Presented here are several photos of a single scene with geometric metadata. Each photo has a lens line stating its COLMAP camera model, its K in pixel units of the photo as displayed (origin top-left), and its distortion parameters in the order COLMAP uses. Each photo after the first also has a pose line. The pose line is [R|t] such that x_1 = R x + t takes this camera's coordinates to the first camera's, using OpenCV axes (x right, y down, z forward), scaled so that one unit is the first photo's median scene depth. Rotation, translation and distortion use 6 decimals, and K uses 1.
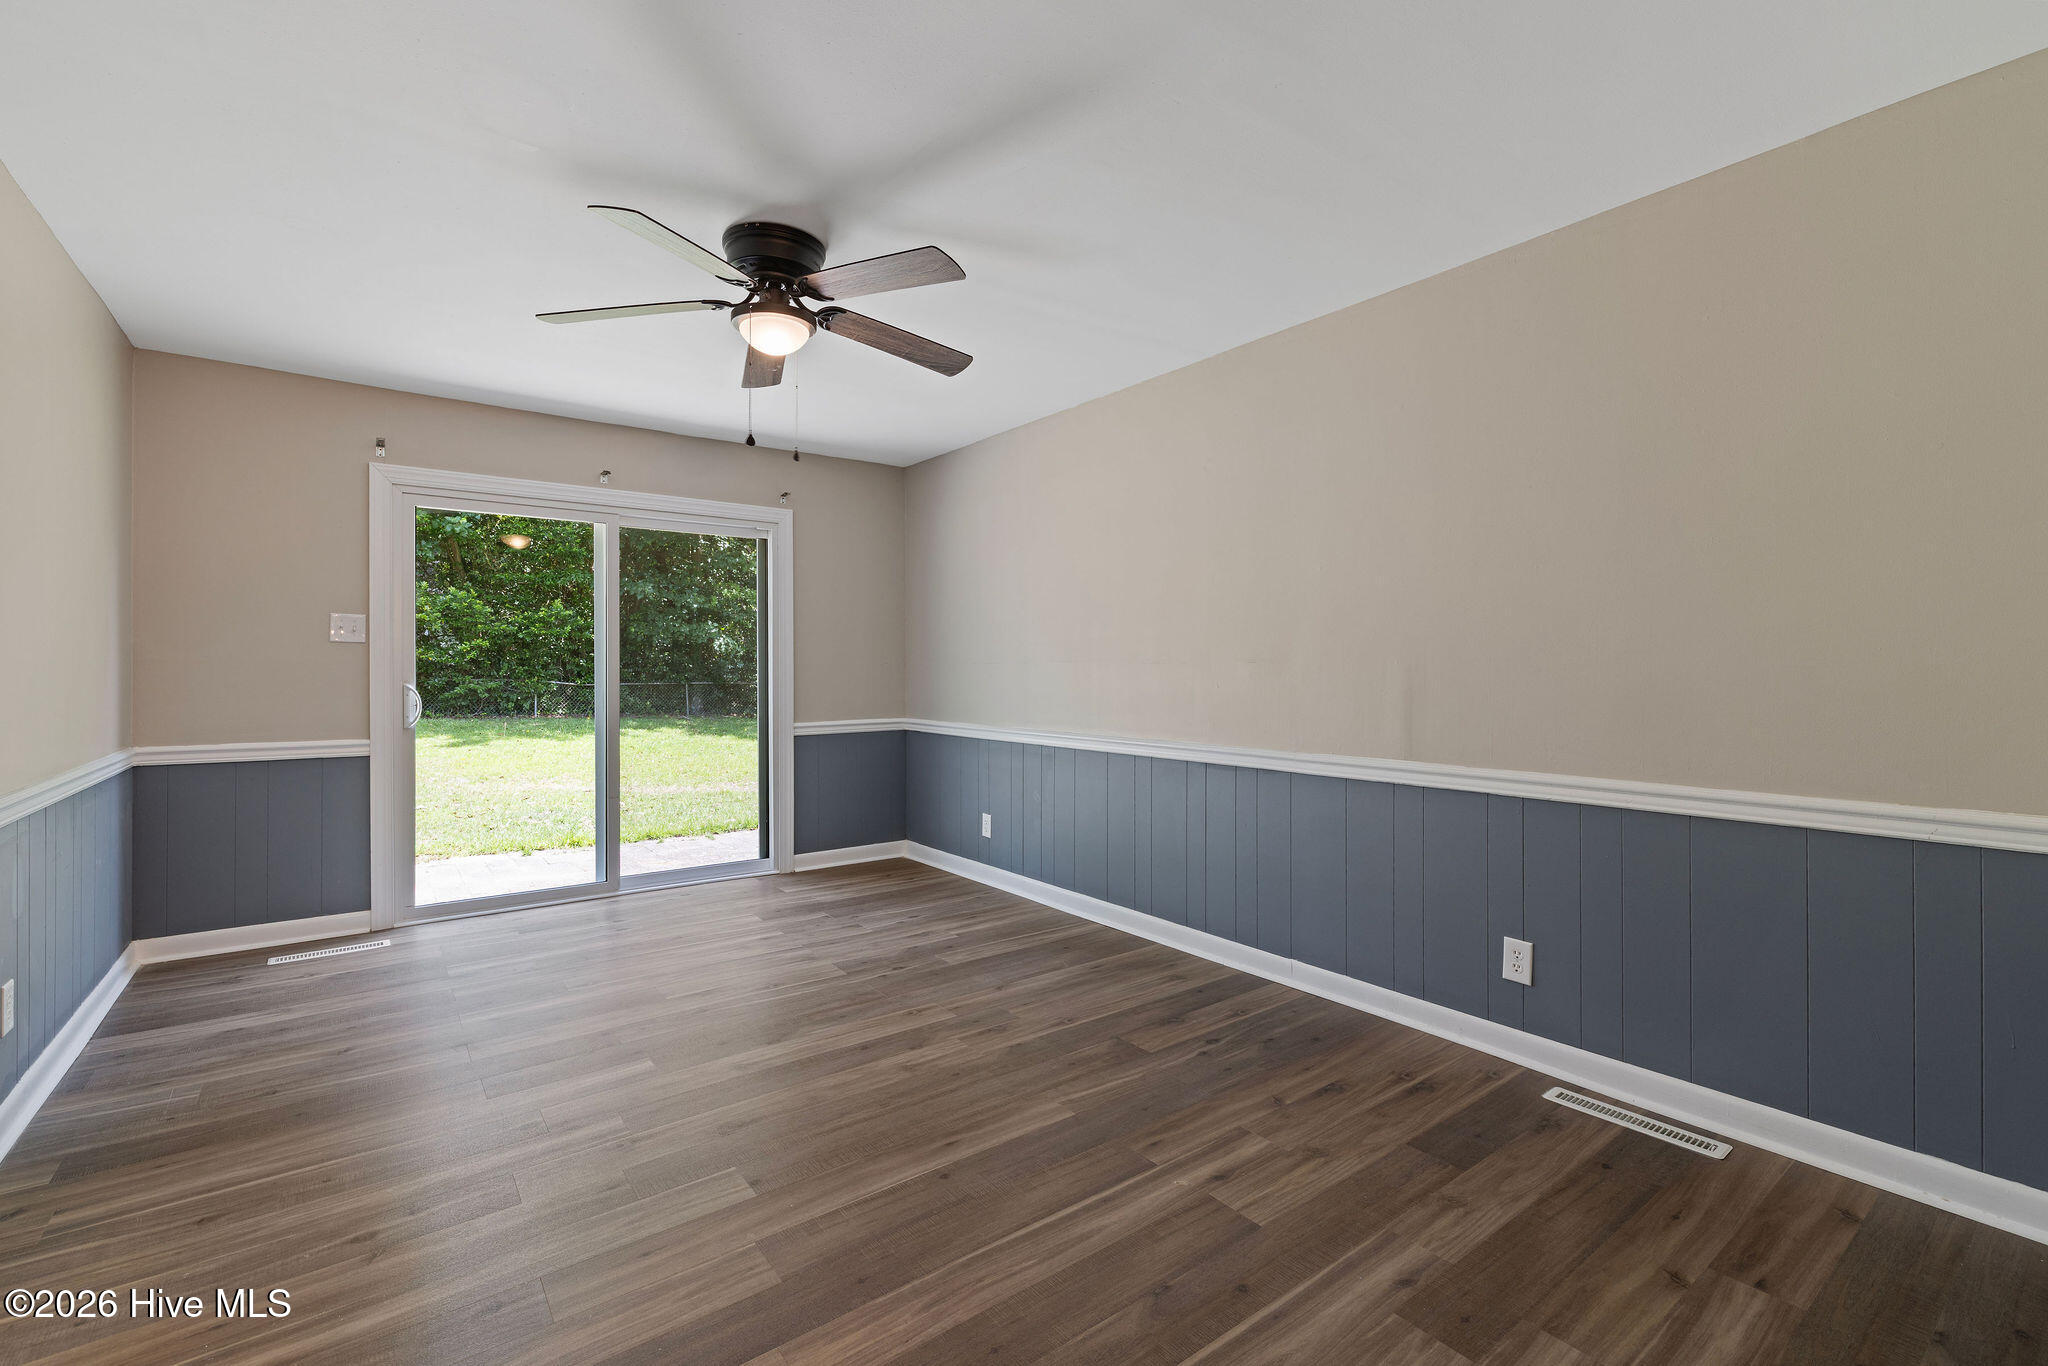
lens RADIAL K [[889.6, 0, 1019.0], [0, 889.6, 642.1], [0, 0, 1]] dist [-0.002343, 0.000976]
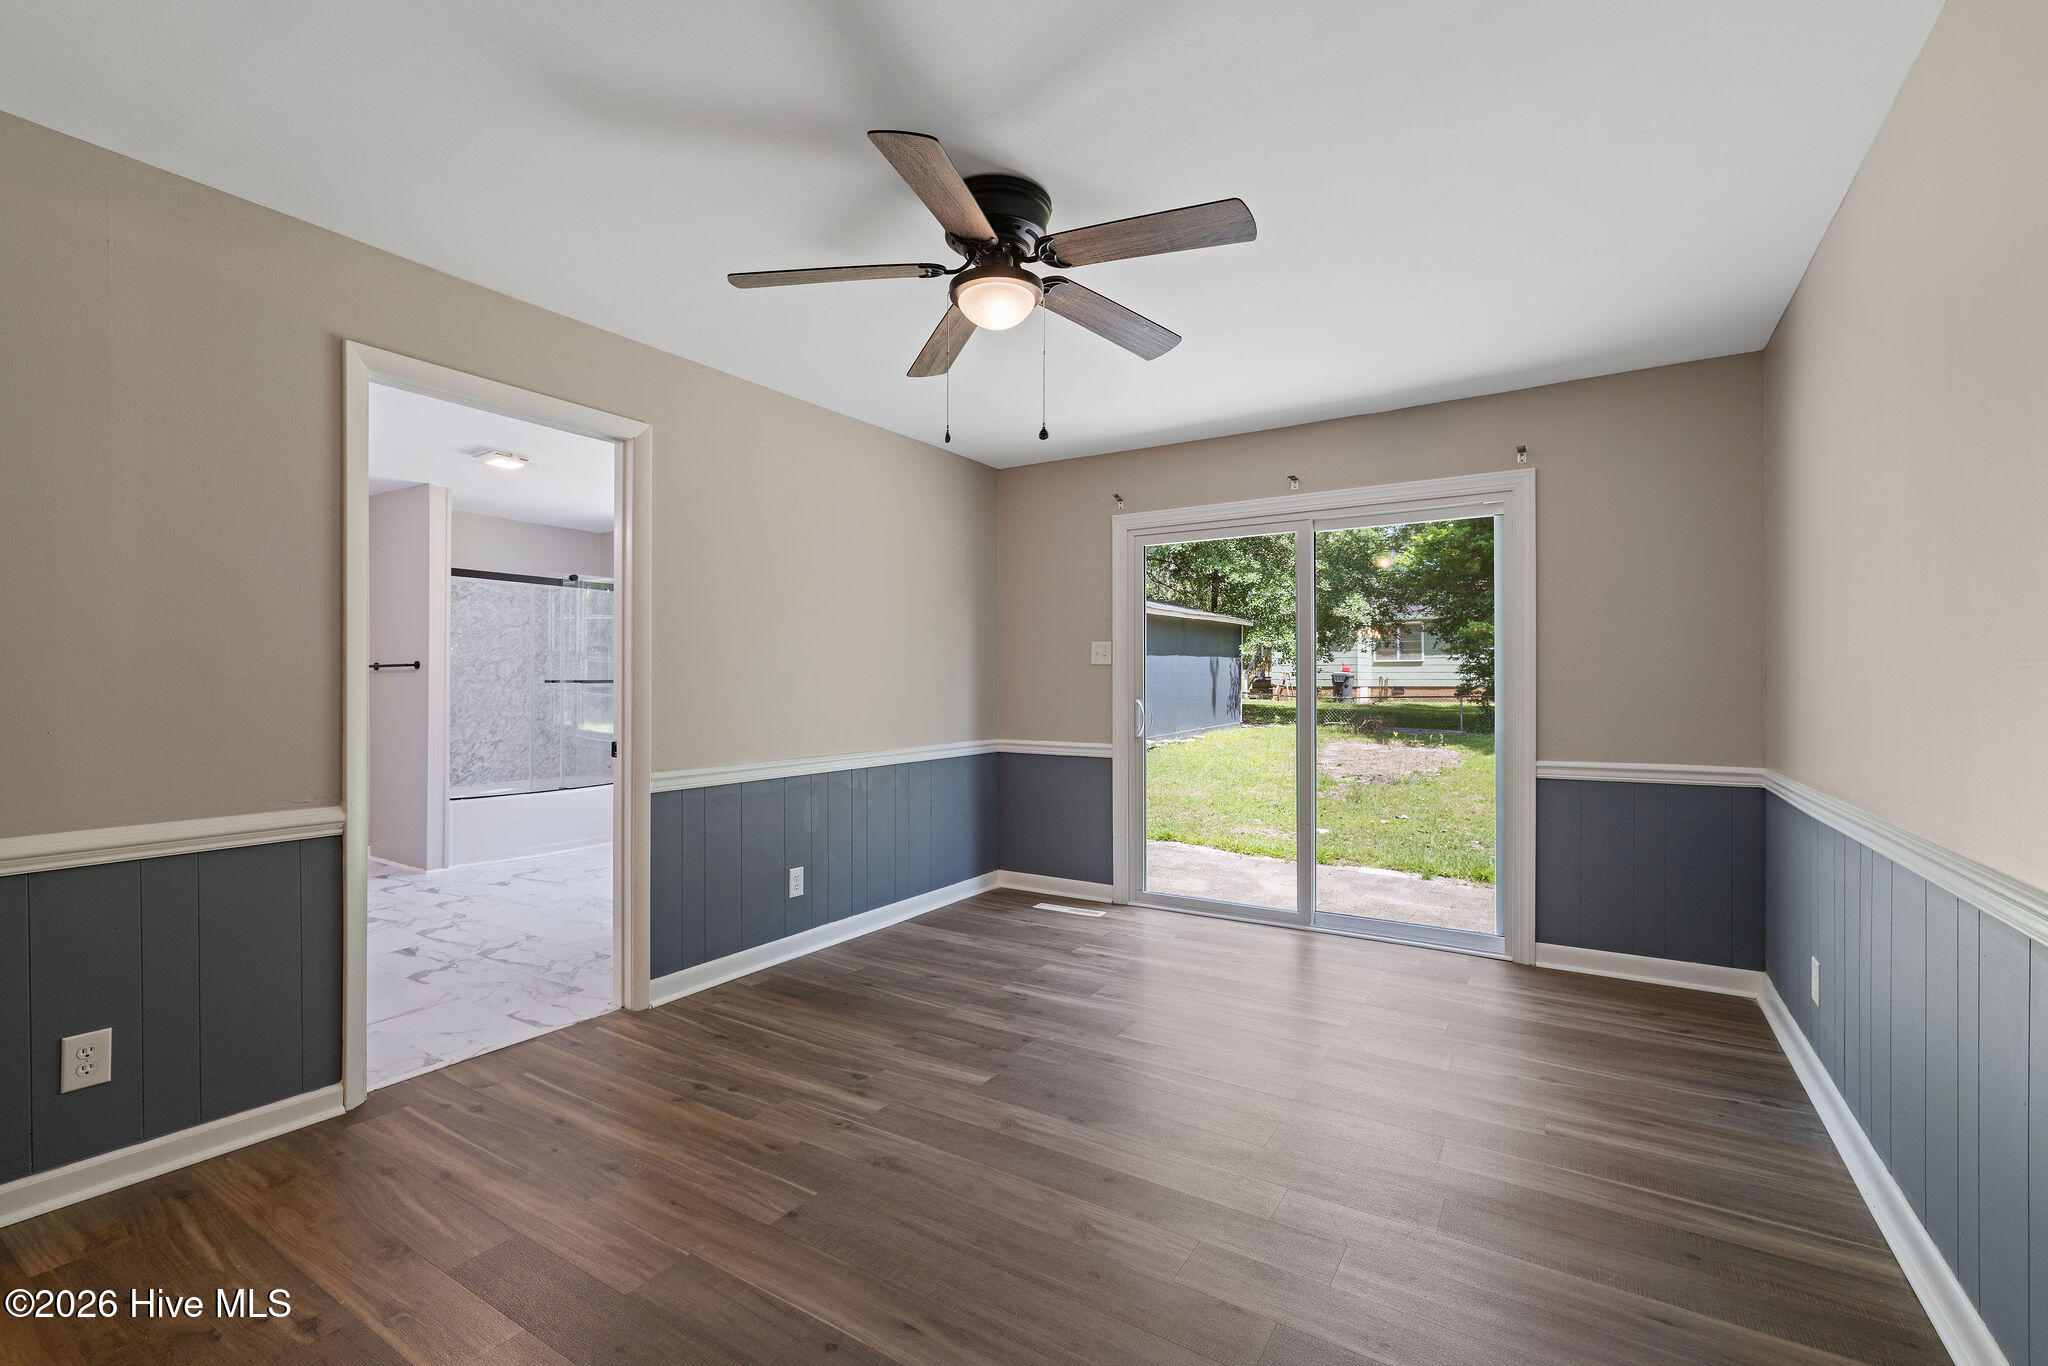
lens RADIAL K [[889.6, 0, 1027.2], [0, 889.6, 659.3], [0, 0, 1]] dist [-0.002343, 0.000976]
pose [[0.352116, -0.027776, -0.935544, 0.360217], [0.029170, 0.999400, -0.018693, 0.012649], [0.935502, -0.020708, 0.352715, 0.454409]]
